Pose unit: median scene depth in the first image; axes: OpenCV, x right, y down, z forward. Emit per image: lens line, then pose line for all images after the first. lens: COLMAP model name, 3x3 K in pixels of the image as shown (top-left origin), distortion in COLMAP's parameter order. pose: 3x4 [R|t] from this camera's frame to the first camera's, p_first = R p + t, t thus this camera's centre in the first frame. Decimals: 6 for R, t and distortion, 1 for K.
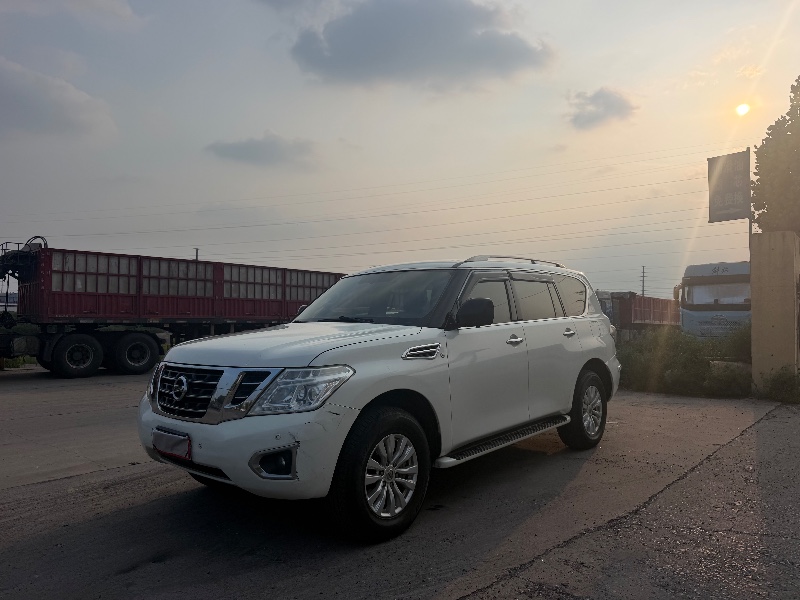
lens RADIAL K [[563.2, 0, 400.0], [0, 563.2, 300.0], [0, 0, 1]] dist [0.034697, -0.067979]
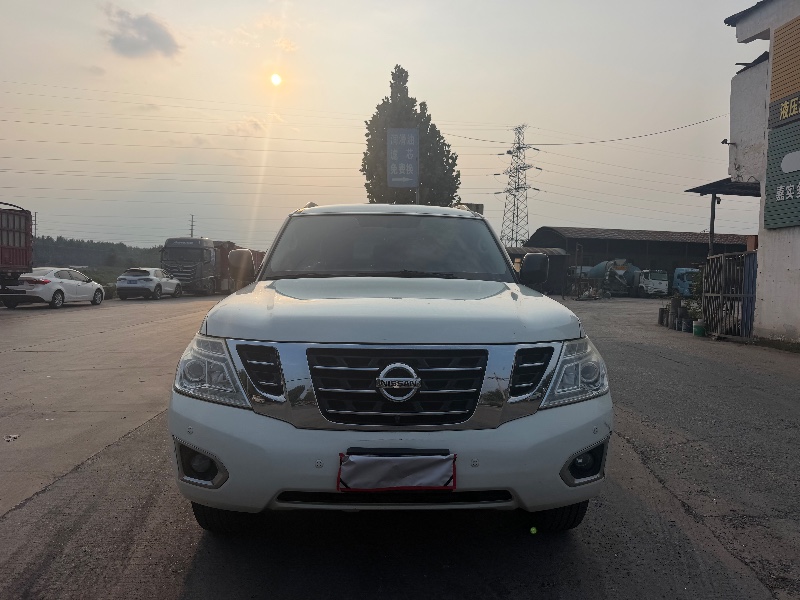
lens RADIAL K [[578.0, 0, 375.6], [0, 578.0, 305.3], [0, 0, 1]] dist [0.005190, -0.039911]
pose [[0.699940, -0.007074, 0.714166, -0.186727], [-0.066049, 0.995025, 0.074590, 0.005579], [-0.711141, -0.099379, 0.695991, 0.125612]]
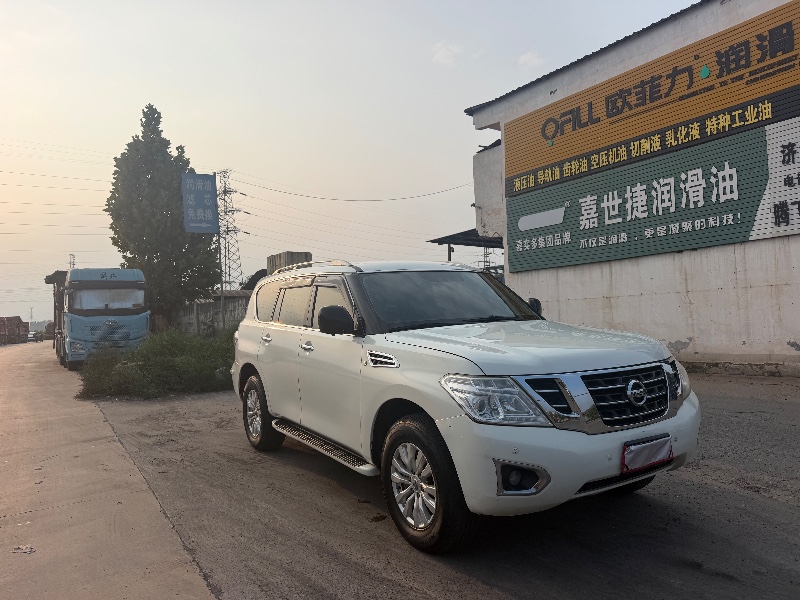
lens RADIAL K [[572.7, 0, 400.0], [0, 572.7, 300.0], [0, 0, 1]] dist [0.004626, -0.002490]
pose [[0.242397, 0.034244, 0.969573, -0.300480], [-0.021681, 0.999318, -0.029874, 0.009344], [-0.969935, -0.013780, 0.242974, 0.248841]]
